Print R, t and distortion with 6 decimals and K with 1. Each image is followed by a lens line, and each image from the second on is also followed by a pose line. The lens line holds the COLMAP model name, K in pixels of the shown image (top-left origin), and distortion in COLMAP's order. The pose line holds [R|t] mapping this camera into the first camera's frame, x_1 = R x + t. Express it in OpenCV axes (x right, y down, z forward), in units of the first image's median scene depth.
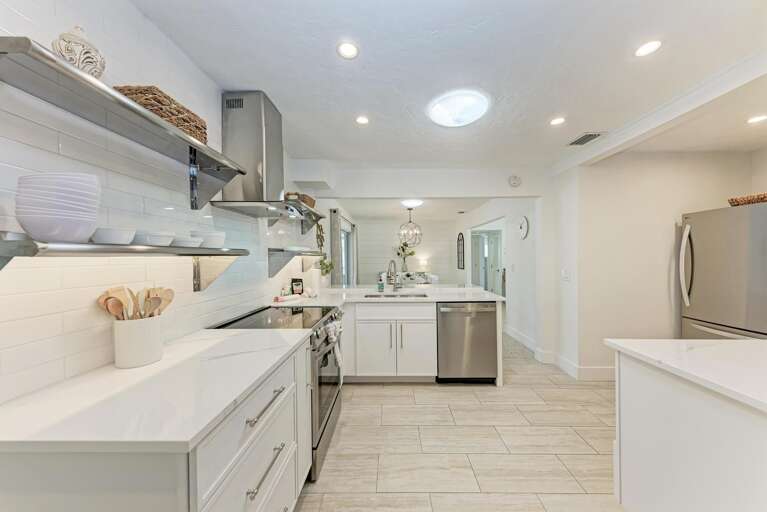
lens RADIAL K [[262.5, 0, 385.7], [0, 262.5, 259.1], [0, 0, 1]] dist [0.001243, -0.000085]
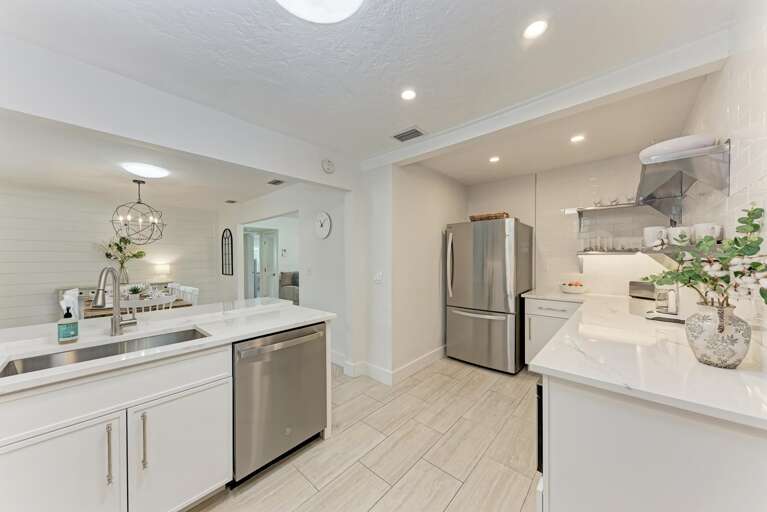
lens RADIAL K [[266.3, 0, 392.2], [0, 266.3, 255.9], [0, 0, 1]] dist [0.009206, -0.000116]
pose [[0.643276, 0.003478, 0.765626, -0.016437], [0.012679, 0.999804, -0.015195, -0.002778], [-0.765529, 0.019482, 0.643106, 0.328955]]
